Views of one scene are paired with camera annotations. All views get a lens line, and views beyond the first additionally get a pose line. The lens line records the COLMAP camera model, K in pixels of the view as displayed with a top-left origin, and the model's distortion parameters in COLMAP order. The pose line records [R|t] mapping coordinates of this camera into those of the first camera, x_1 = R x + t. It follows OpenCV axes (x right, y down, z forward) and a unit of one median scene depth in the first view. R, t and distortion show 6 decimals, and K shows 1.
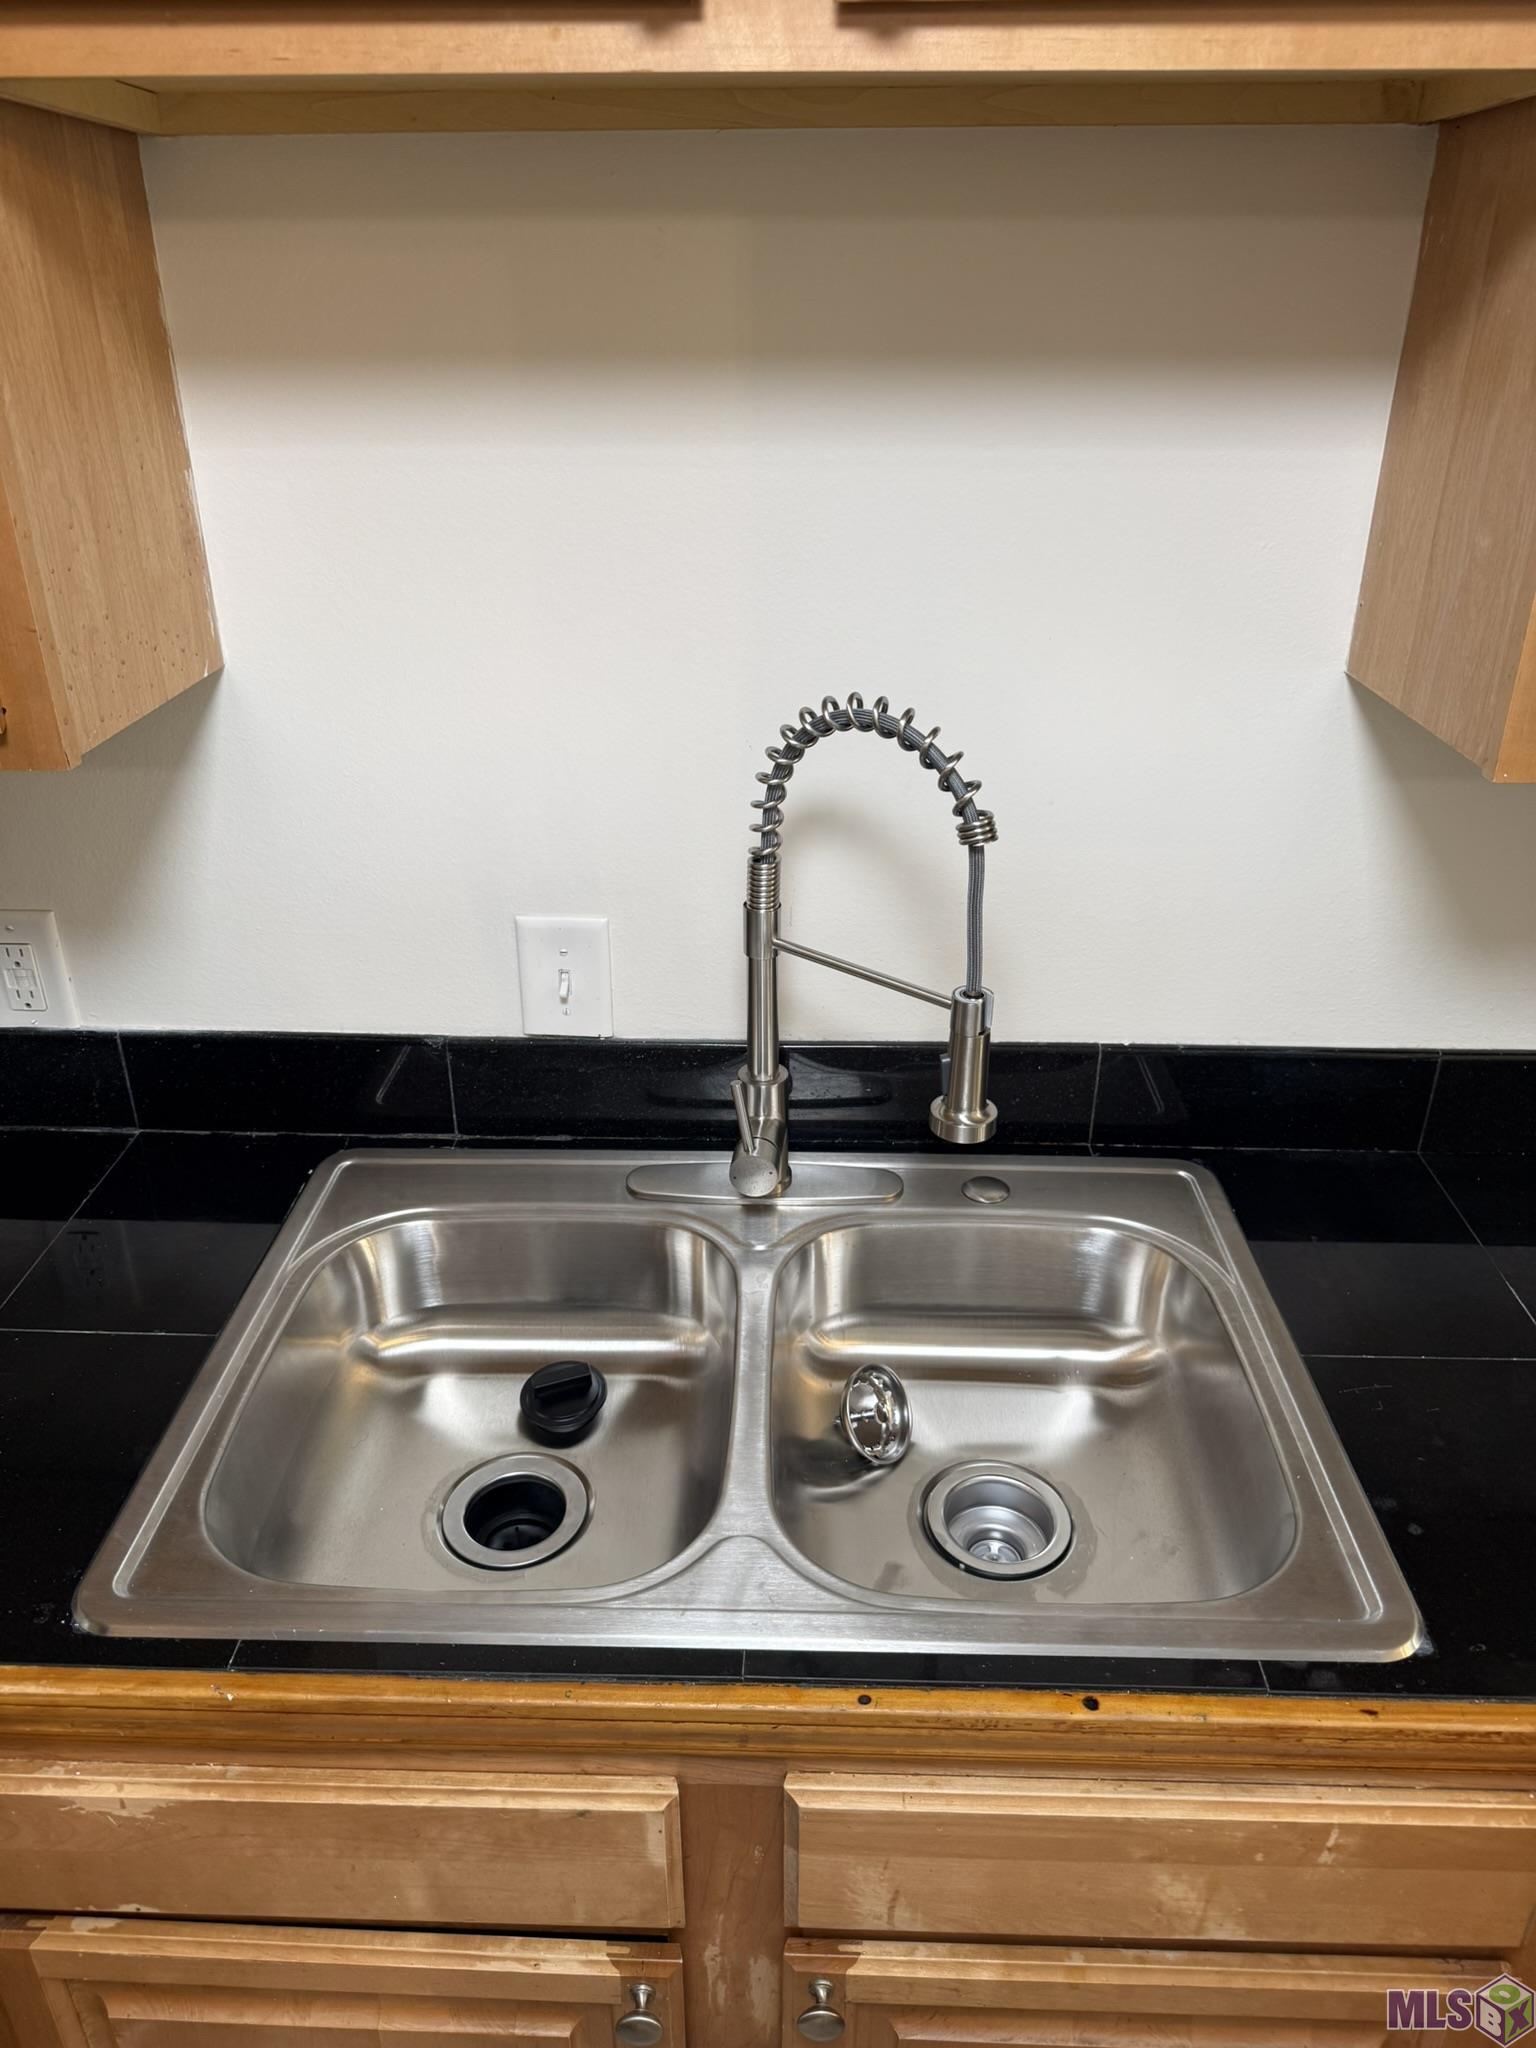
lens RADIAL K [[1431.2, 0, 773.1], [0, 1431.2, 1031.1], [0, 0, 1]] dist [0.031807, -0.036835]
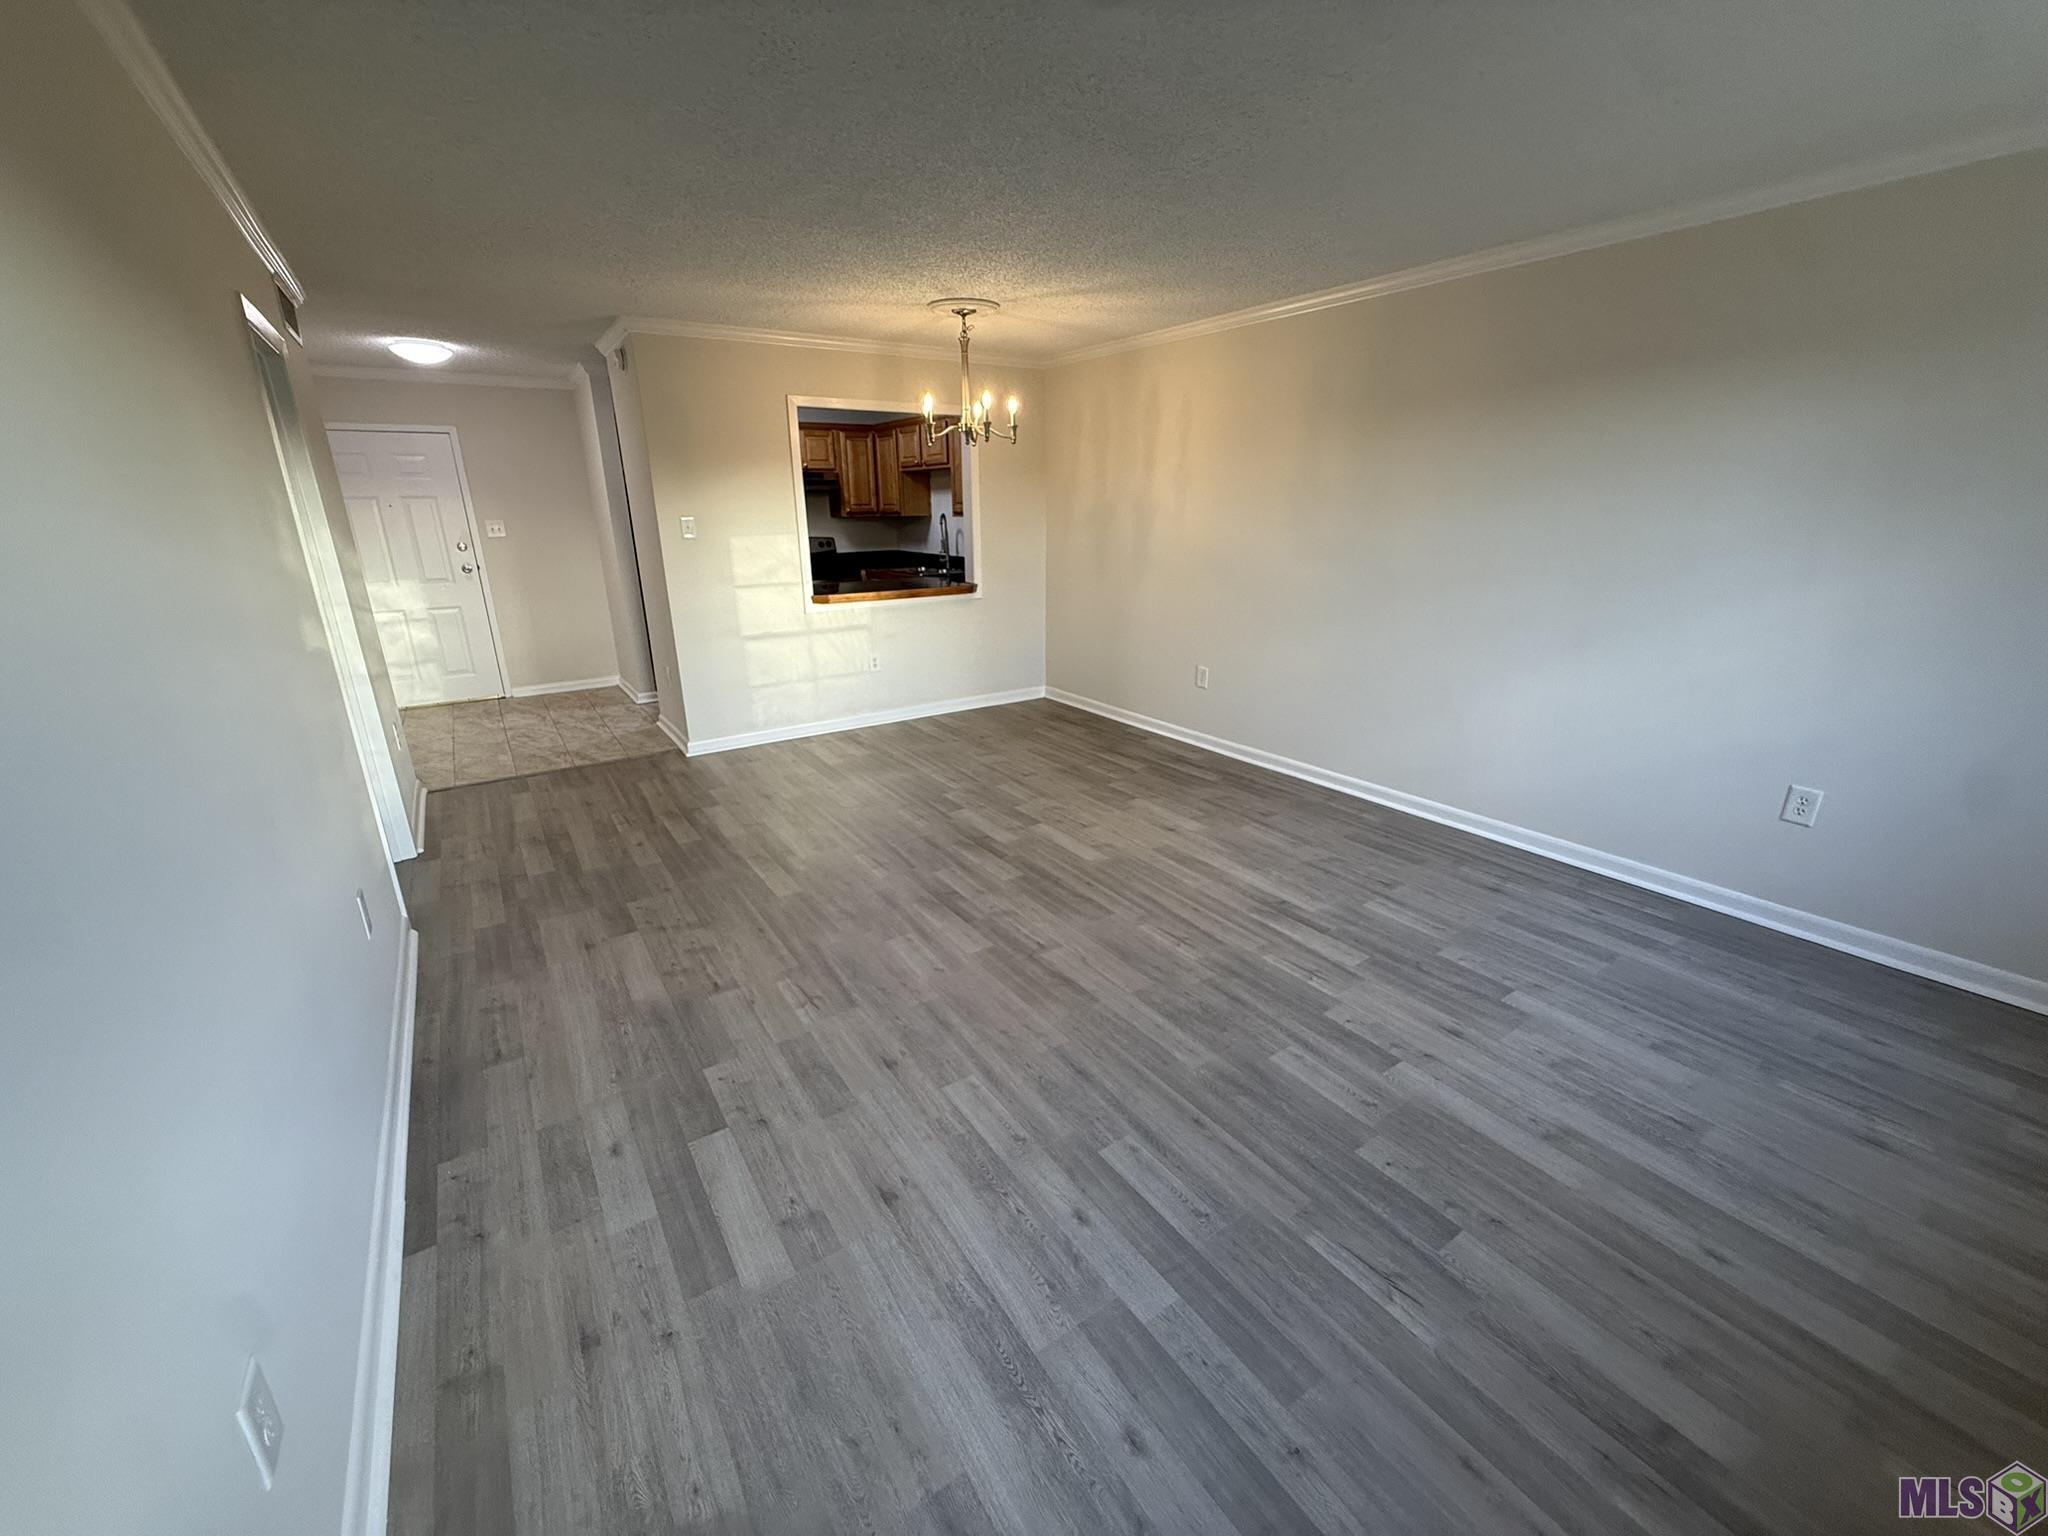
lens RADIAL K [[815.3, 0, 1025.7], [0, 815.3, 770.1], [0, 0, 1]] dist [-0.001737, 0.000472]
pose [[0.587759, 0.239297, -0.772836, 6.601613], [-0.348520, 0.936966, 0.025060, 1.441118], [0.730118, 0.254620, 0.634111, -2.400521]]
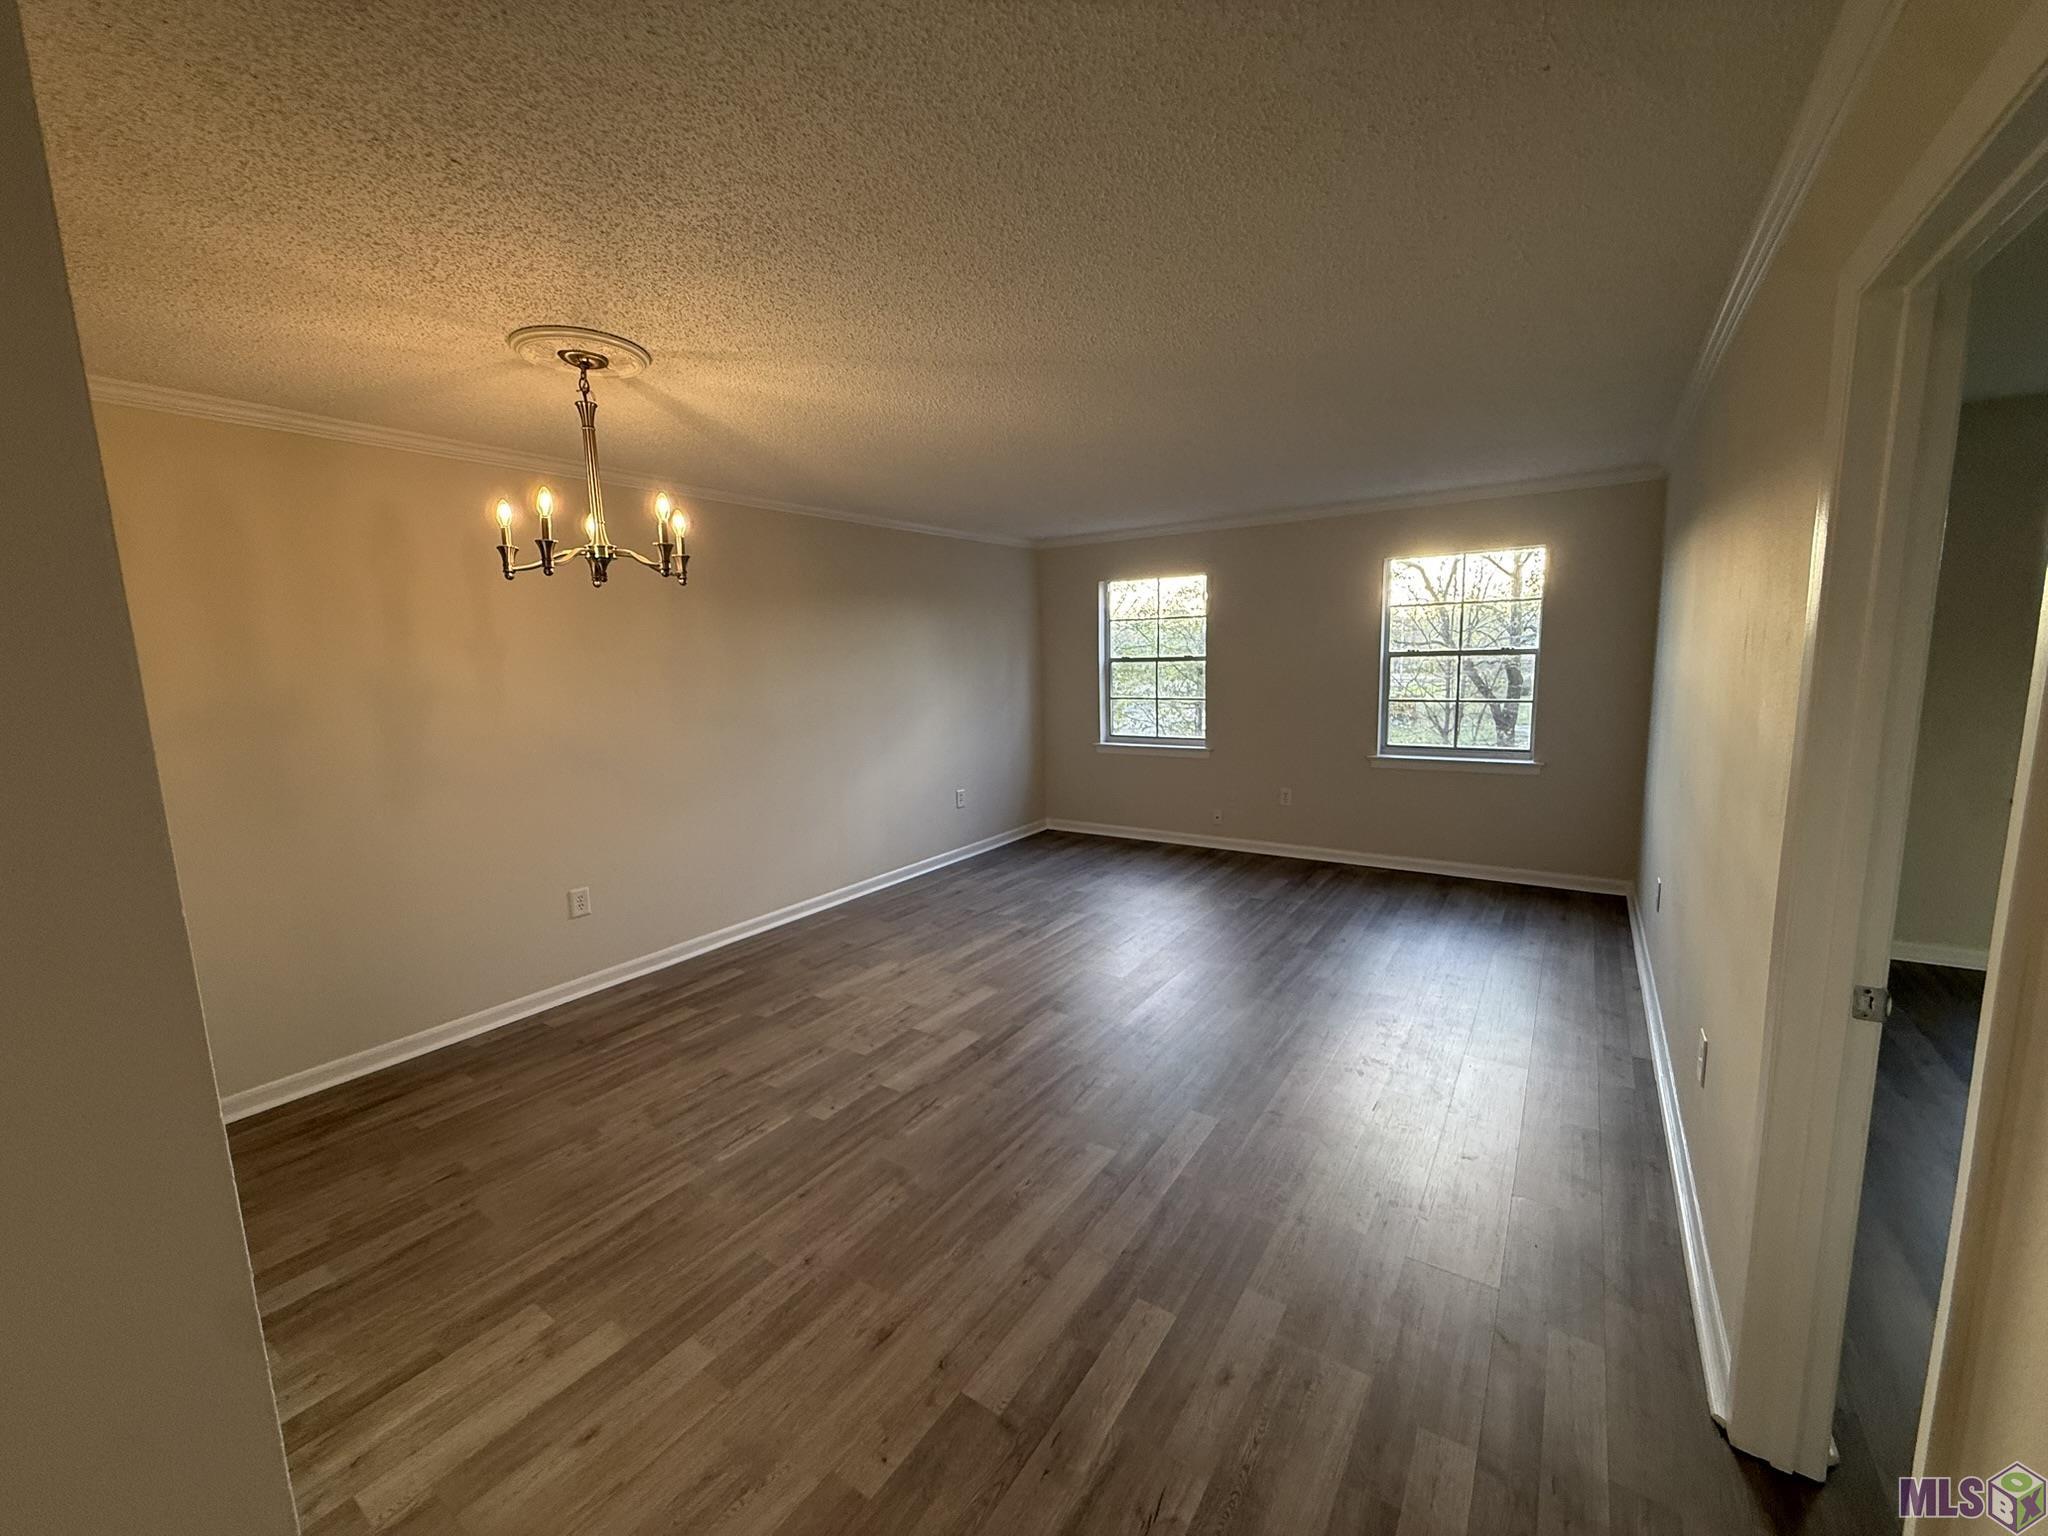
lens RADIAL K [[815.3, 0, 1019.9], [0, 815.3, 770.9], [0, 0, 1]] dist [-0.001737, 0.000472]
pose [[0.537279, -0.145101, 0.830829, 1.098455], [0.408046, 0.906845, -0.105497, 1.321474], [-0.738126, 0.395698, 0.546437, -2.347810]]
